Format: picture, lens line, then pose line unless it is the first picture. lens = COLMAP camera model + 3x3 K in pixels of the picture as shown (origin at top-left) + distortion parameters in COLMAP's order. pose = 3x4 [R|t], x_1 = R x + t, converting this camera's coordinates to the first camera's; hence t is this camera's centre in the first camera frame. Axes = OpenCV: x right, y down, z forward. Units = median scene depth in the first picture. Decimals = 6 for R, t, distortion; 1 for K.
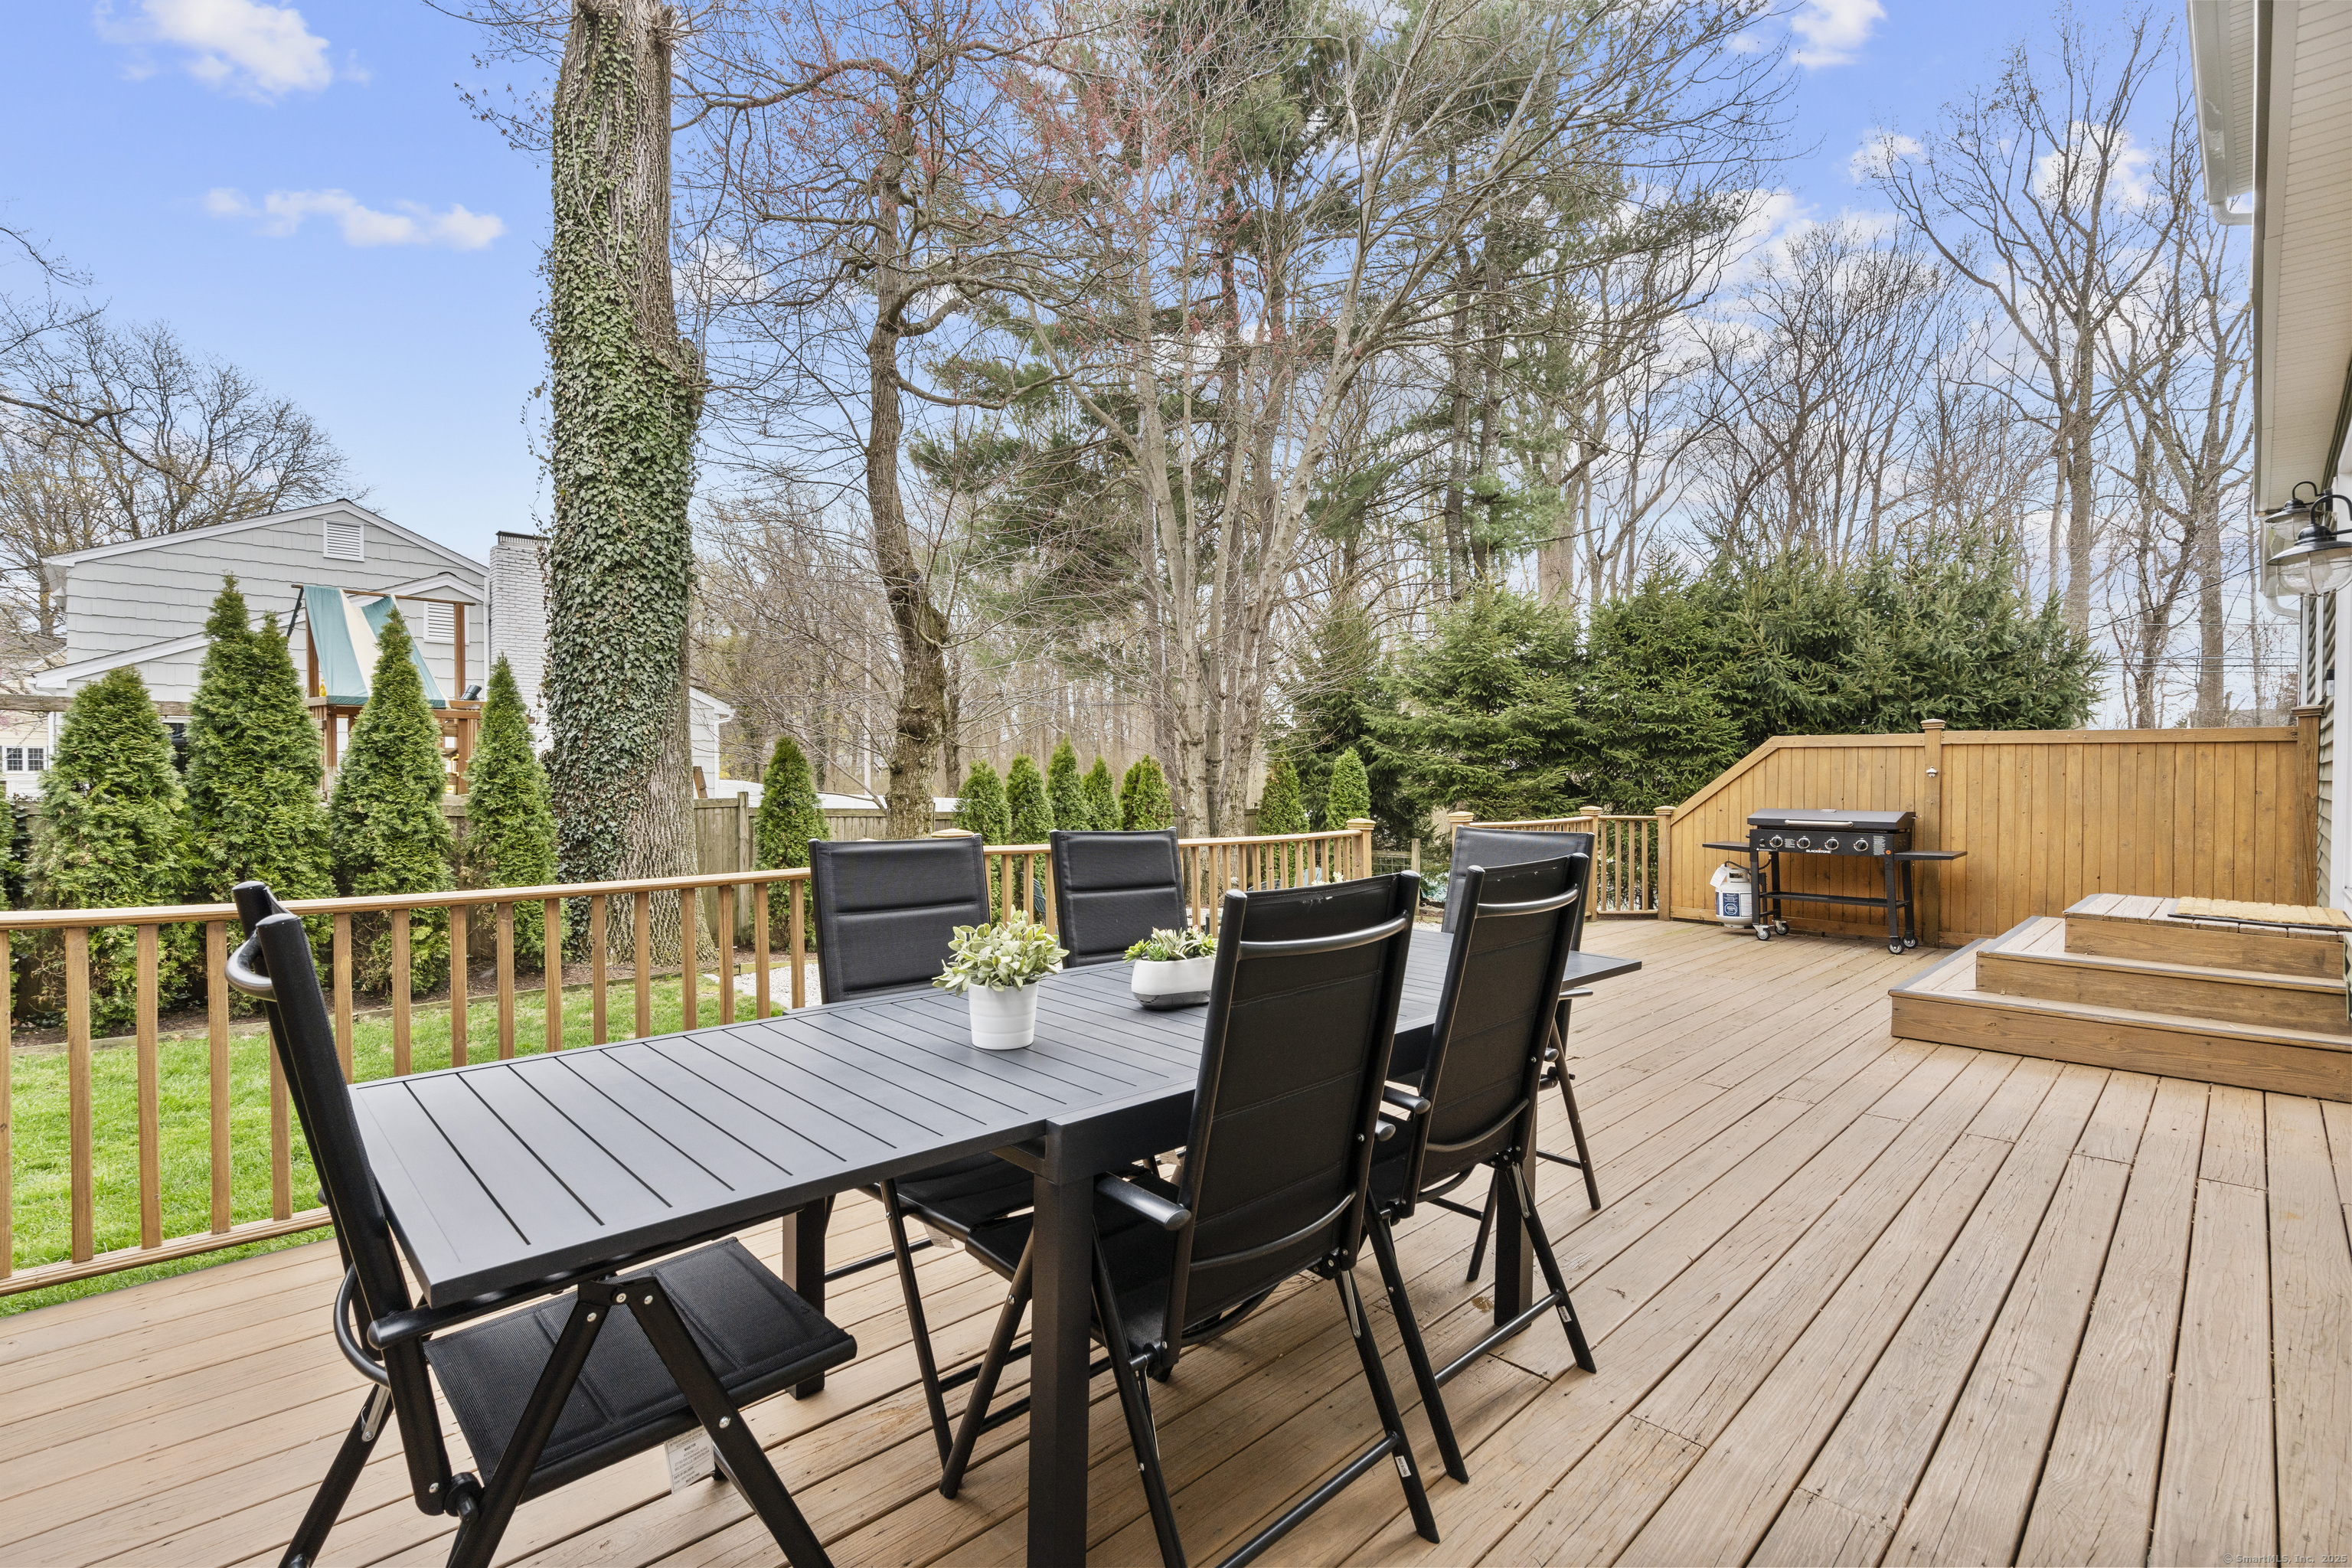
lens RADIAL K [[1094.0, 0, 1178.4], [0, 1094.0, 786.7], [0, 0, 1]] dist [-0.001517, 0.000503]
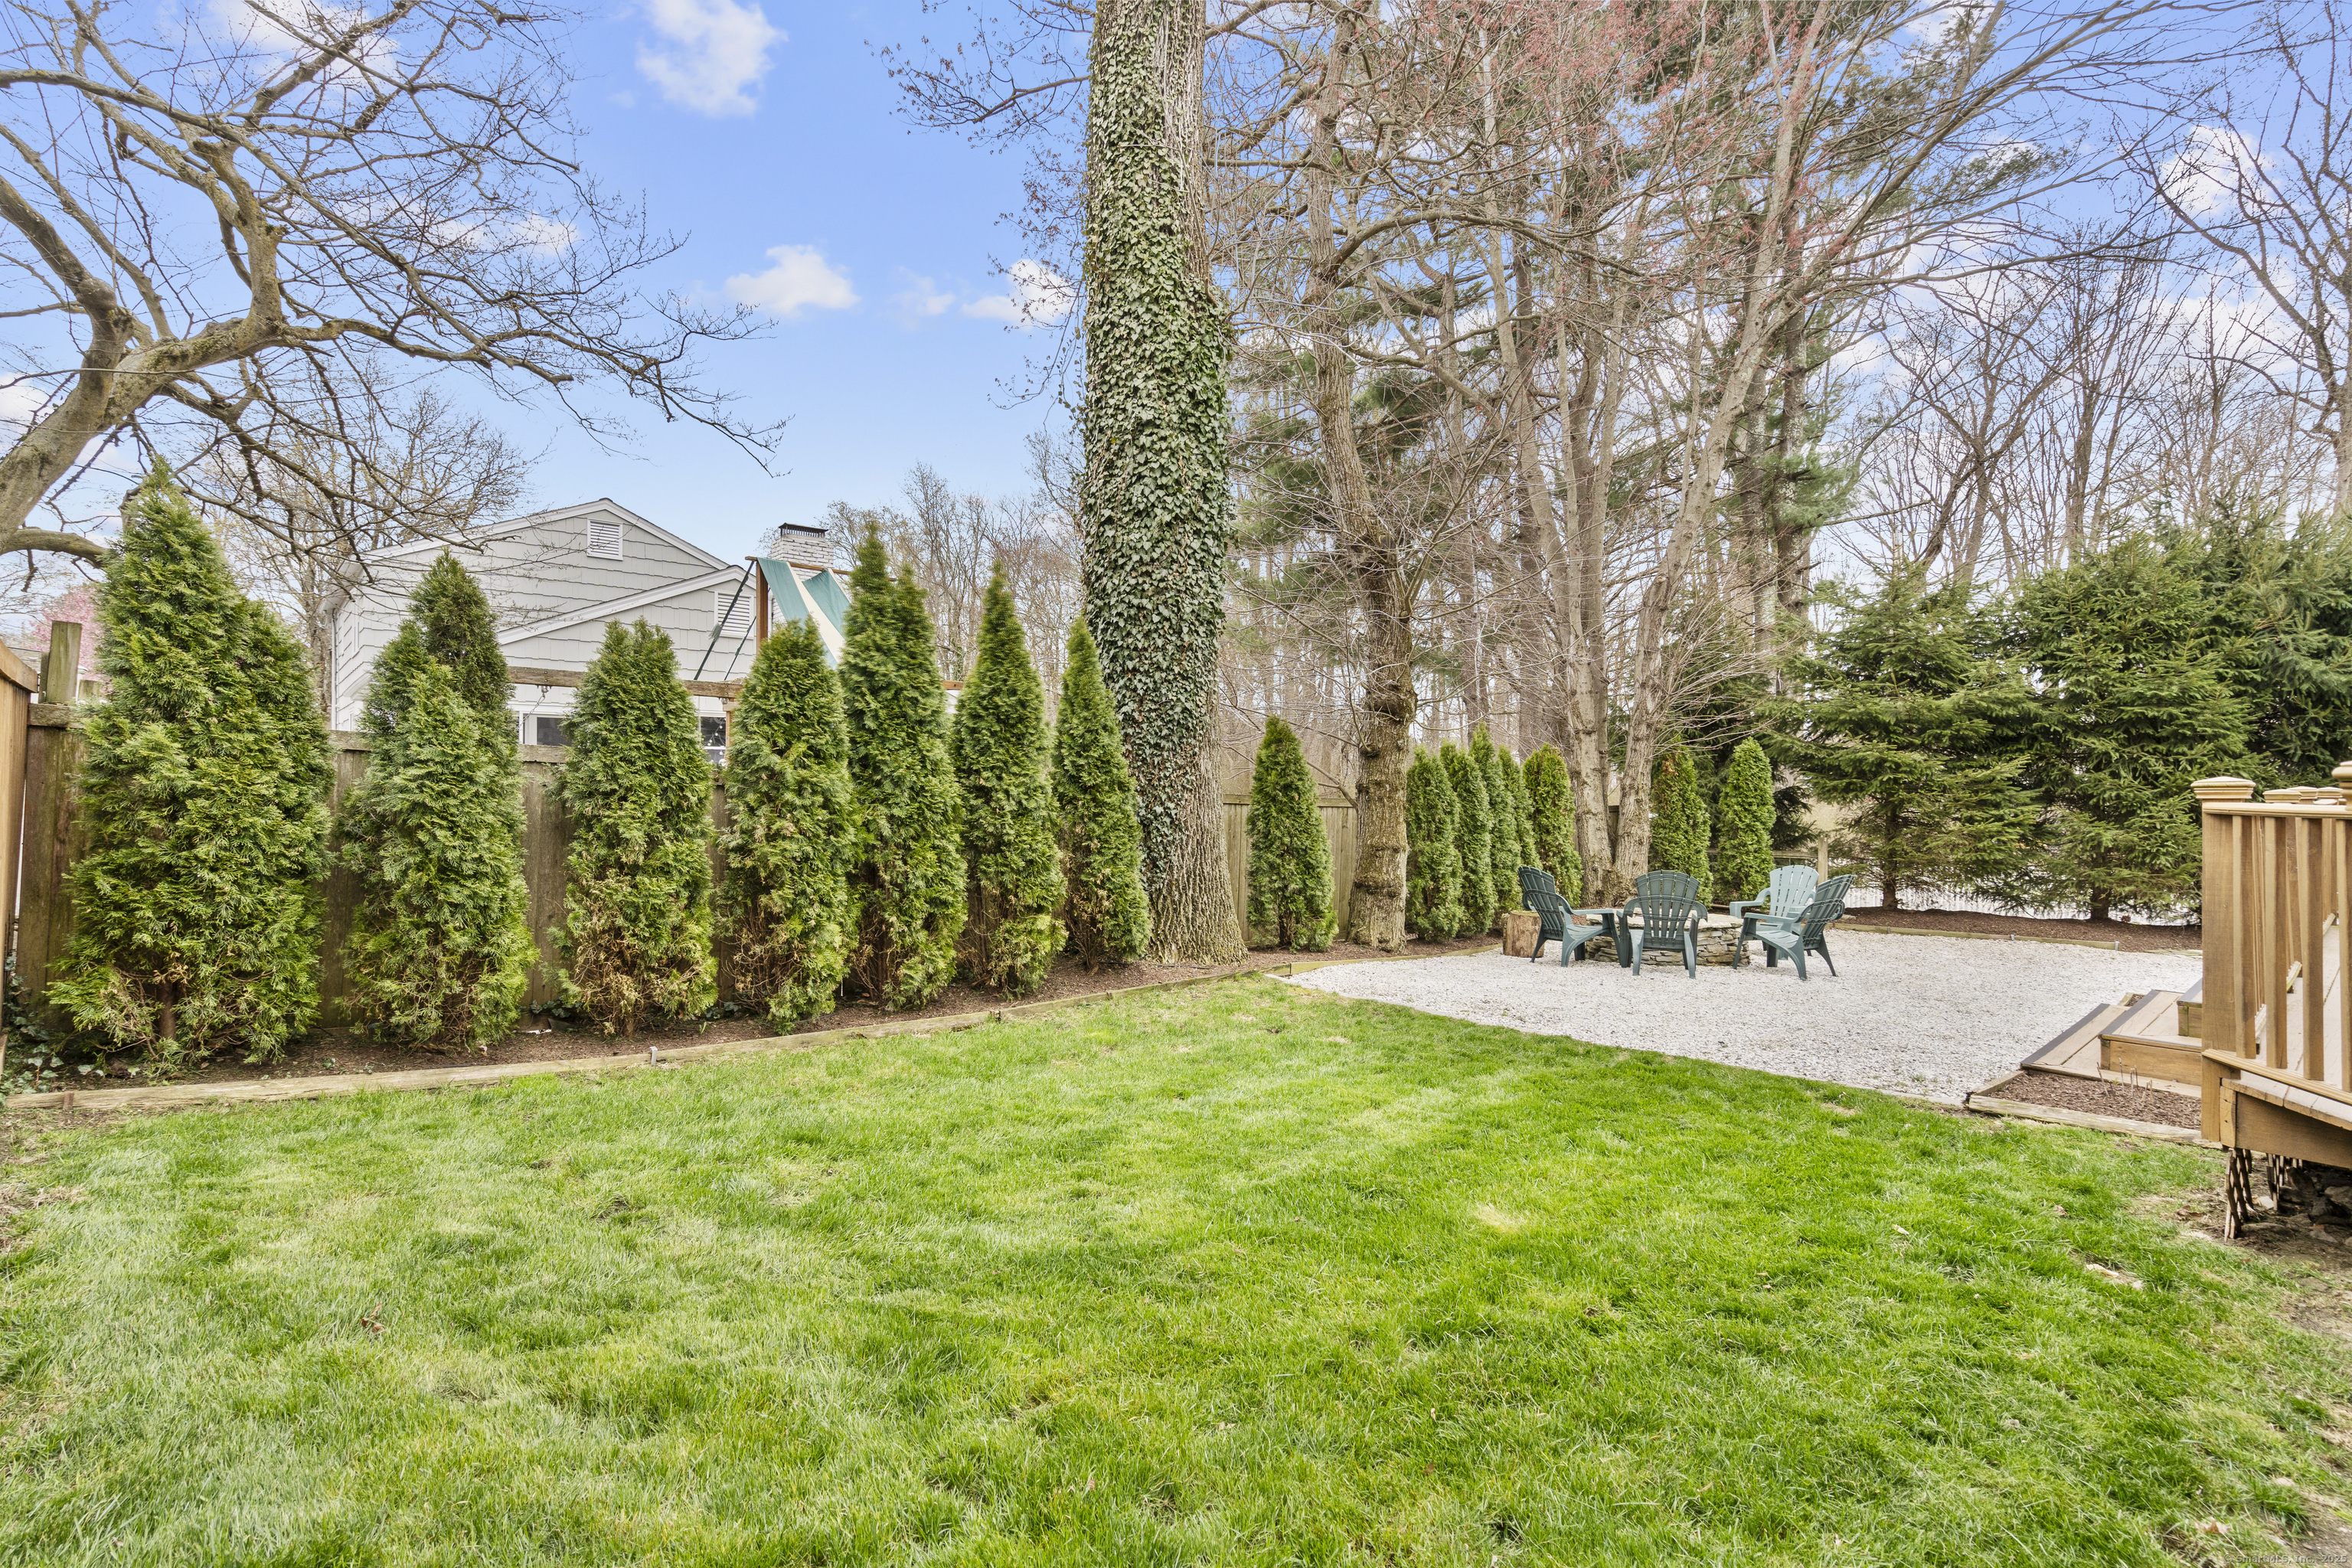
lens RADIAL K [[1094.0, 0, 1171.1], [0, 1094.0, 787.3], [0, 0, 1]] dist [-0.001517, 0.000503]
pose [[0.997429, 0.001927, -0.071631, -0.452260], [-0.002637, 0.999948, -0.009817, 0.028367], [0.071609, 0.009980, 0.997383, 0.098975]]
